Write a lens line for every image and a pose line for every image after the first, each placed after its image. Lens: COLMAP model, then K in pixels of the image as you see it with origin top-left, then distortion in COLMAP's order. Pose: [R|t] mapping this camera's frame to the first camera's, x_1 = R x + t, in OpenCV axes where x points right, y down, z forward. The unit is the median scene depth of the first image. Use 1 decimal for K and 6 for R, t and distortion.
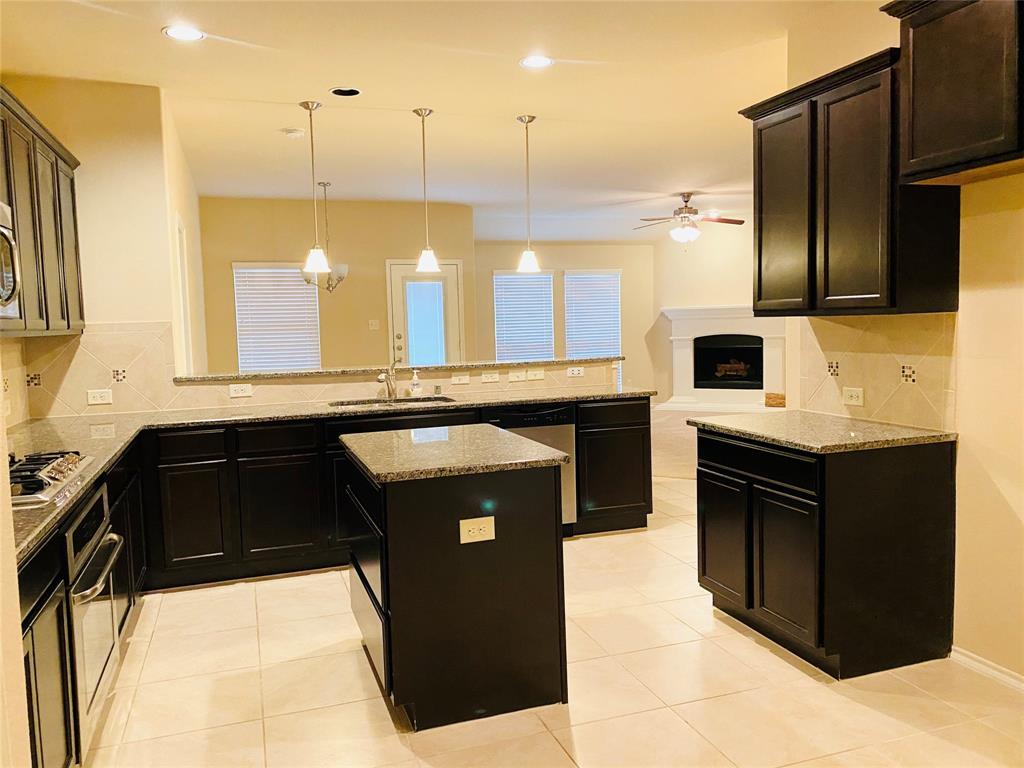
lens RADIAL K [[783.8, 0, 506.9], [0, 783.8, 388.7], [0, 0, 1]] dist [0.036470, -0.038663]
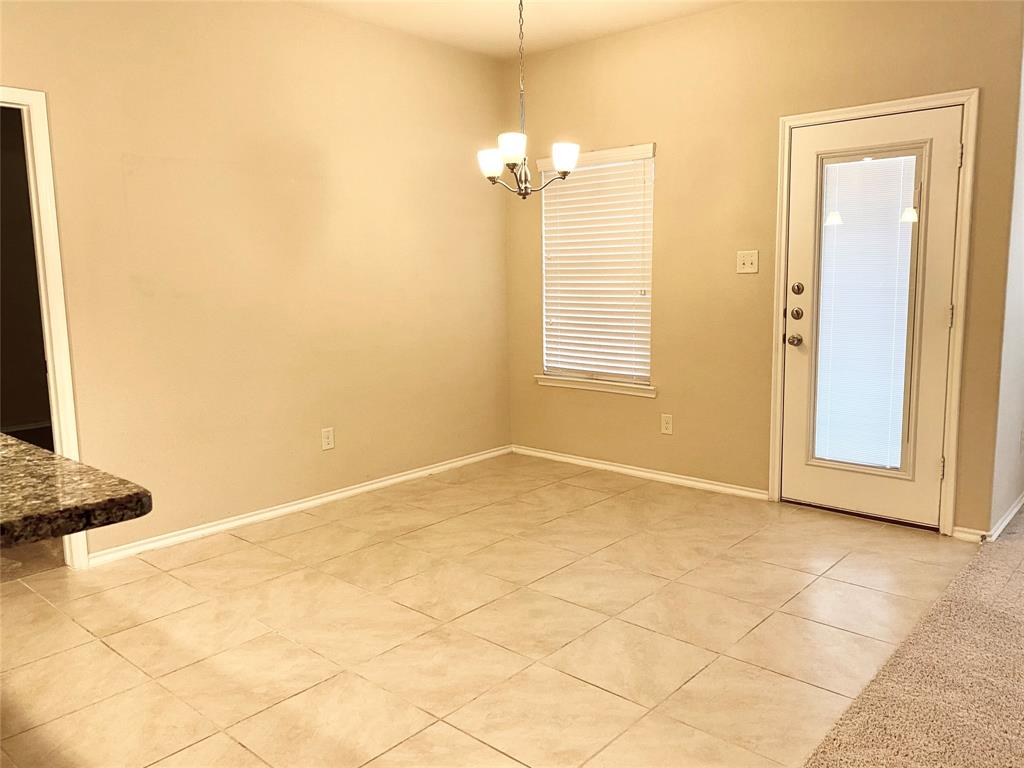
lens RADIAL K [[783.8, 0, 516.3], [0, 783.8, 378.2], [0, 0, 1]] dist [0.036470, -0.038663]
pose [[0.489132, 0.138410, -0.861158, 0.146472], [-0.073602, 0.990357, 0.117370, -0.045221], [0.869099, 0.005973, 0.494603, 0.505665]]
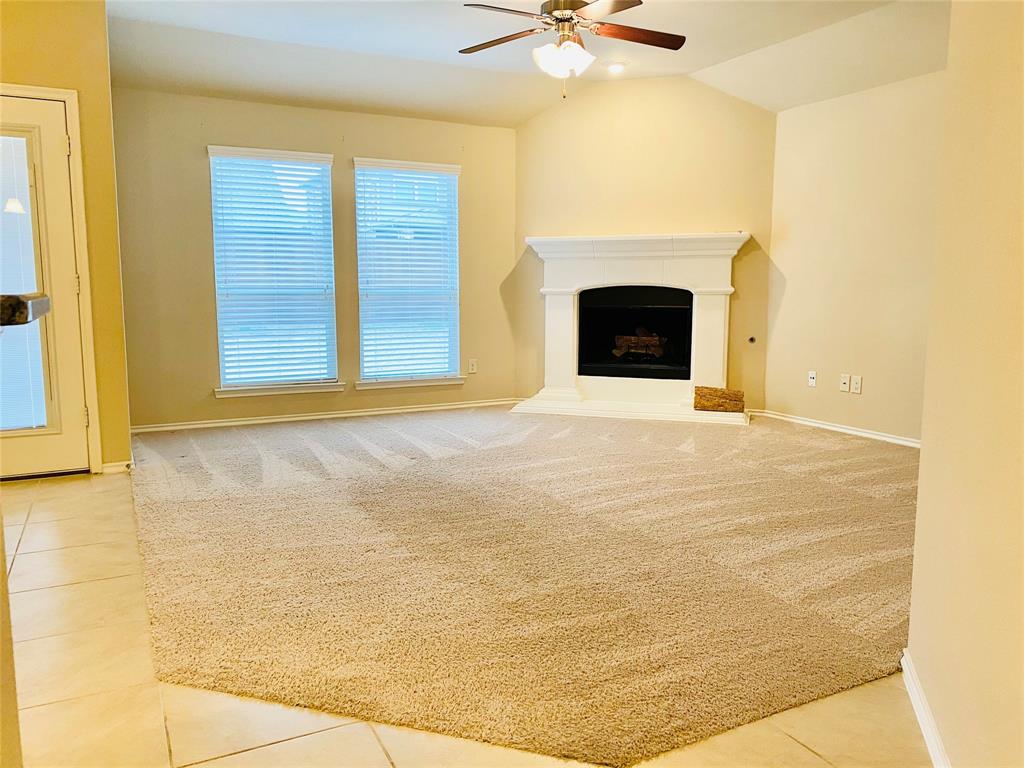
lens RADIAL K [[783.8, 0, 511.4], [0, 783.8, 383.0], [0, 0, 1]] dist [0.036470, -0.038663]
pose [[0.989317, 0.010986, 0.145364, 0.101275], [-0.016115, 0.999287, 0.034154, -0.014396], [-0.144885, -0.036132, 0.988789, 0.416852]]
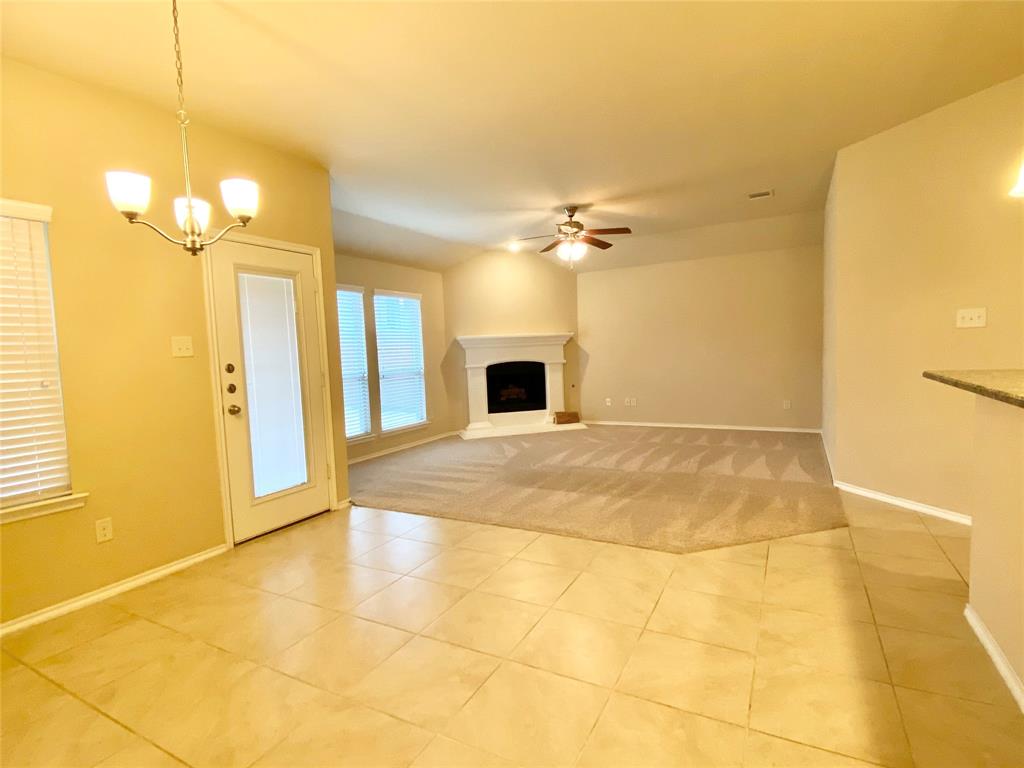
lens RADIAL K [[504.5, 0, 521.4], [0, 504.5, 390.8], [0, 0, 1]] dist [-0.002294, -0.003214]
pose [[0.730459, -0.058725, 0.680427, -0.185305], [0.081291, 0.996690, -0.001248, -0.026409], [-0.678102, 0.056224, 0.732814, 0.475495]]
